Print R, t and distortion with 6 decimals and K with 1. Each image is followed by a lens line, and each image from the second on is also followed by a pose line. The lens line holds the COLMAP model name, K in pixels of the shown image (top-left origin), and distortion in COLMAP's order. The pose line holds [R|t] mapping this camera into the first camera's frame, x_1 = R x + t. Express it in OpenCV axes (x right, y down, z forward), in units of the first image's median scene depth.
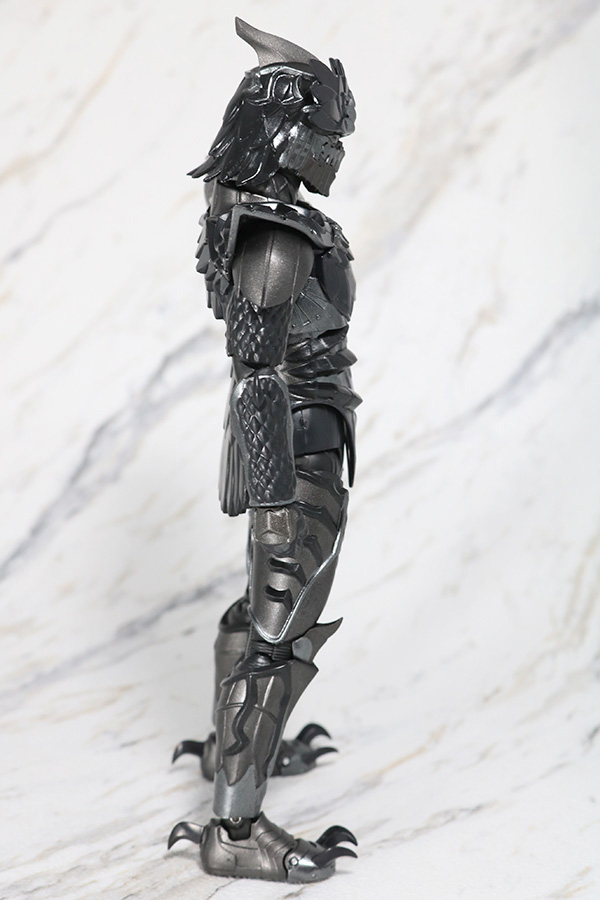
lens RADIAL K [[1738.2, 0, 298.9], [0, 1738.2, 468.7], [0, 0, 1]] dist [-0.017365, 0.184288]
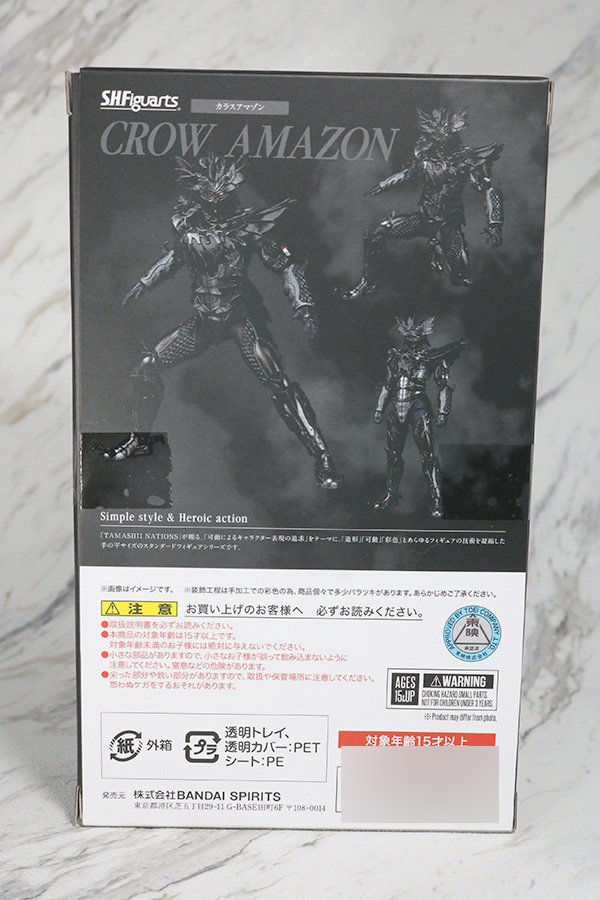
lens RADIAL K [[1526.7, 0, 300.0], [0, 1526.7, 450.0], [0, 0, 1]] dist [0.002004, 0.003015]
pose [[0.998325, 0.008767, 0.057187, -0.077250], [-0.004043, 0.996607, -0.082202, 0.043382], [-0.057714, 0.081833, 0.994974, -0.163857]]
